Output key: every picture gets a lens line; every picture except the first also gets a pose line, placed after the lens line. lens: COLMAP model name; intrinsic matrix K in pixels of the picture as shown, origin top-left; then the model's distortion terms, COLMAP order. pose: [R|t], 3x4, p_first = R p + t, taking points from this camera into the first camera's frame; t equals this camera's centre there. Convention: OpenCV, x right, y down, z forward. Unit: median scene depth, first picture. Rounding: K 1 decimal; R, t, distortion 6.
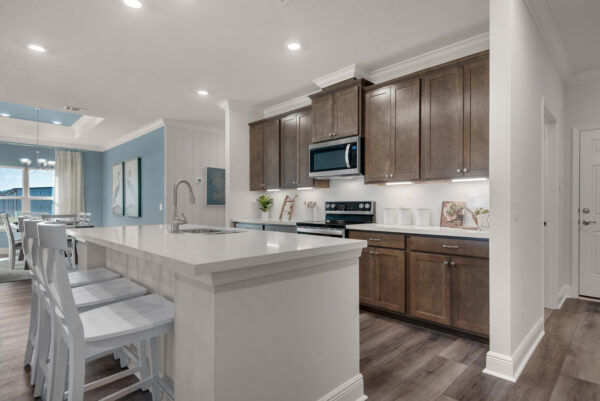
lens RADIAL K [[321.4, 0, 300.0], [0, 321.4, 200.5], [0, 0, 1]] dist [0.000036, -0.000006]
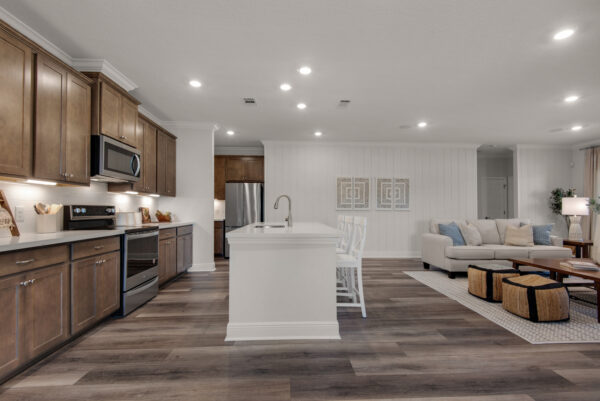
lens RADIAL K [[275.5, 0, 300.5], [0, 275.5, 205.8], [0, 0, 1]] dist [-0.001739, -0.001302]
pose [[-0.744368, 0.009861, 0.667697, -0.847282], [-0.004356, 0.999798, -0.019621, 0.017762], [-0.667755, -0.017514, -0.744175, 1.242880]]
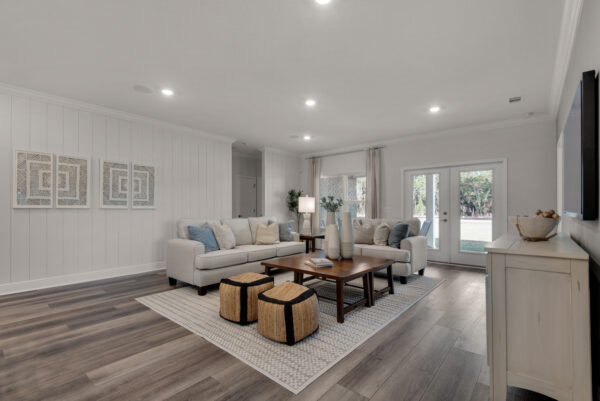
lens RADIAL K [[275.5, 0, 300.5], [0, 275.5, 205.8], [0, 0, 1]] dist [-0.001739, -0.001302]
pose [[-0.996552, 0.000214, -0.082965, -0.817441], [0.001598, 0.999861, -0.016610, 0.018124], [0.082950, -0.016685, -0.996414, 1.049857]]
